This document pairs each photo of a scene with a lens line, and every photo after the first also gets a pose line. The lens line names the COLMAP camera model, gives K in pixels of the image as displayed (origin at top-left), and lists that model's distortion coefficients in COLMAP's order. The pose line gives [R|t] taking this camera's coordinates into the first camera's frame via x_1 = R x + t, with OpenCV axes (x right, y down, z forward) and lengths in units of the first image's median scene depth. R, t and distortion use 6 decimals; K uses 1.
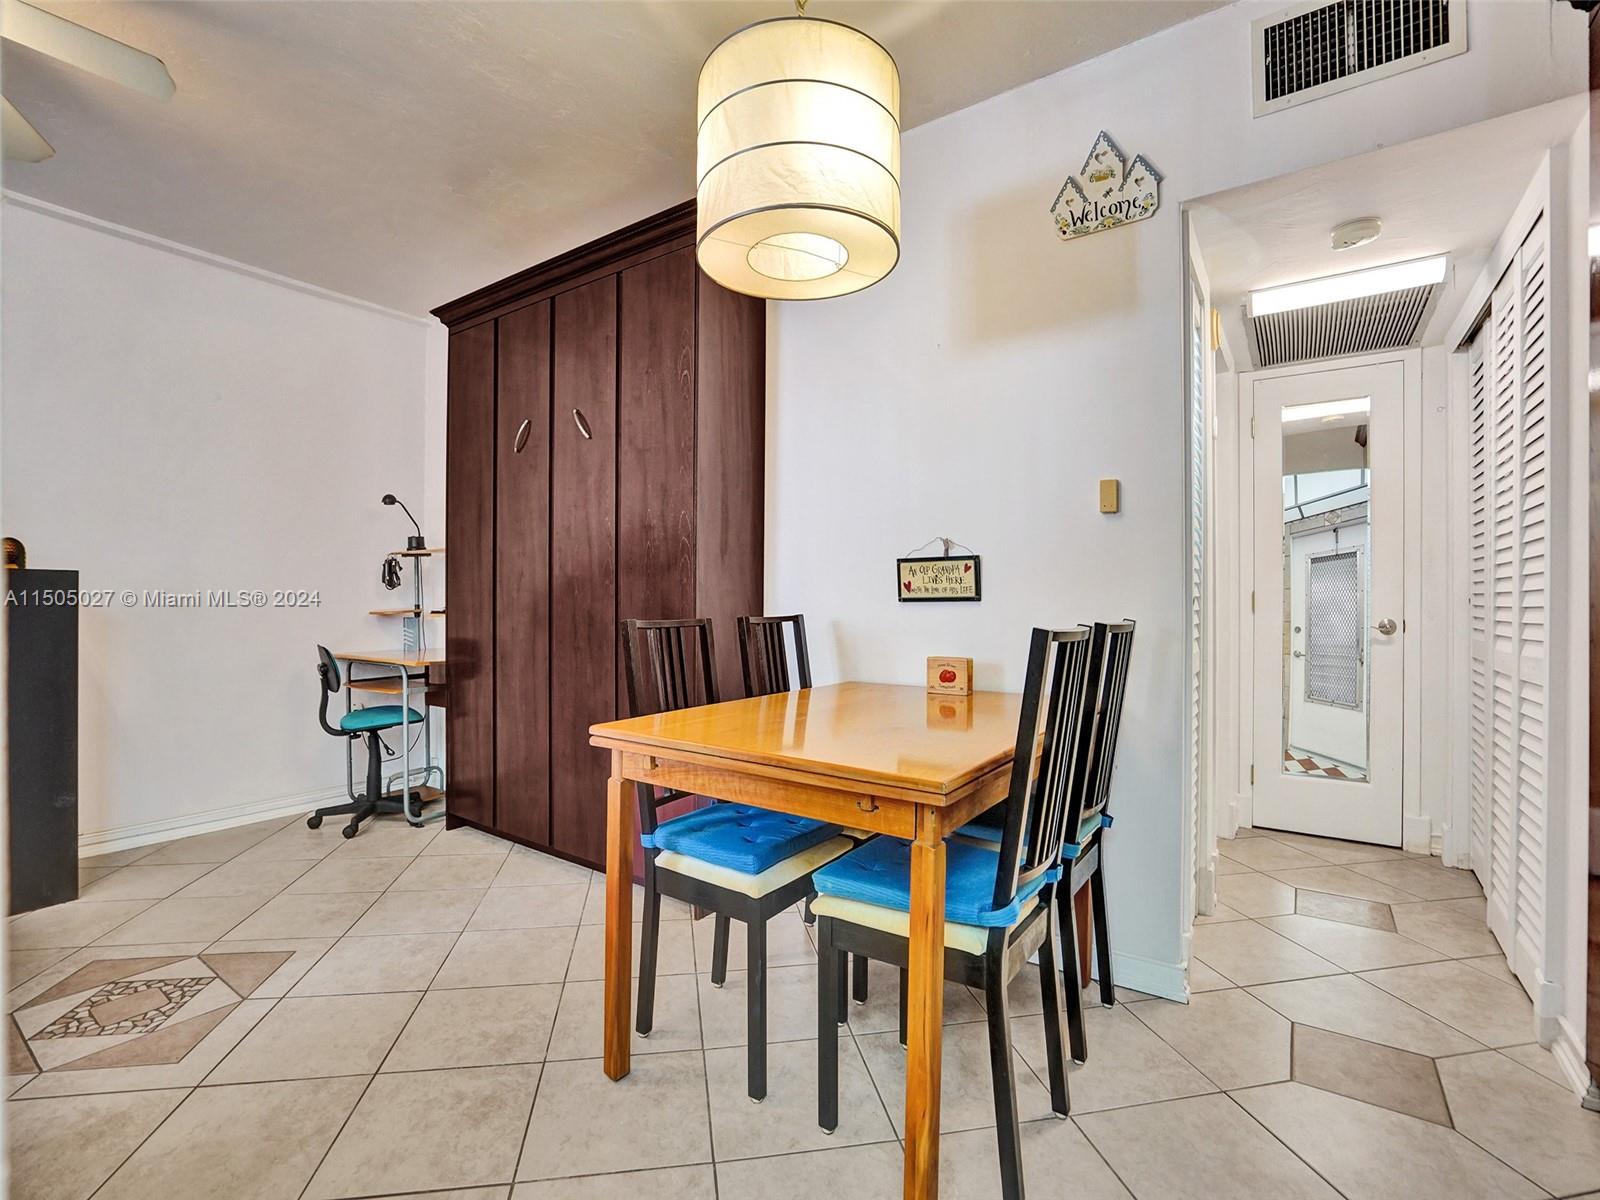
lens RADIAL K [[736.1, 0, 800.0], [0, 736.1, 600.0], [0, 0, 1]] dist [-0.000424, -0.000012]
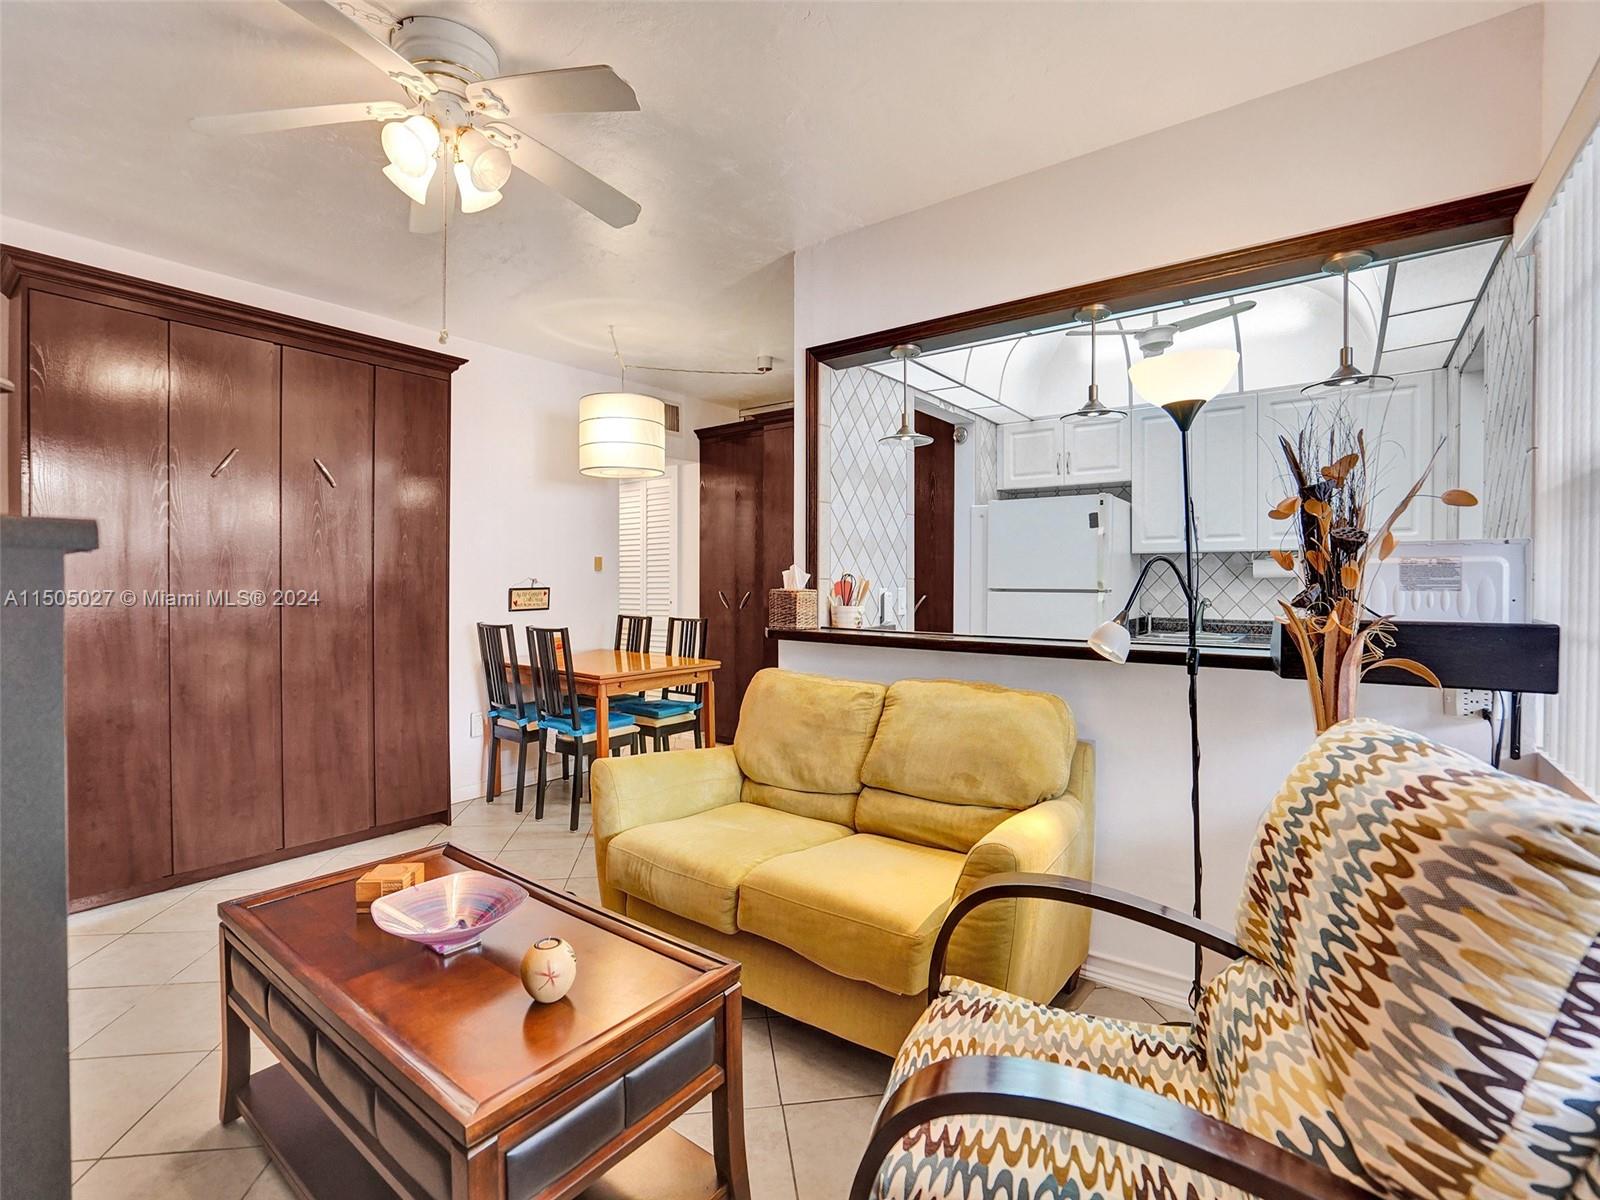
lens RADIAL K [[736.1, 0, 800.0], [0, 736.1, 600.0], [0, 0, 1]] dist [-0.000424, -0.000012]
pose [[0.056279, -0.027726, 0.998030, -1.630053], [0.000801, 0.999615, 0.027725, -0.076459], [-0.998415, -0.000760, 0.056279, 0.193416]]
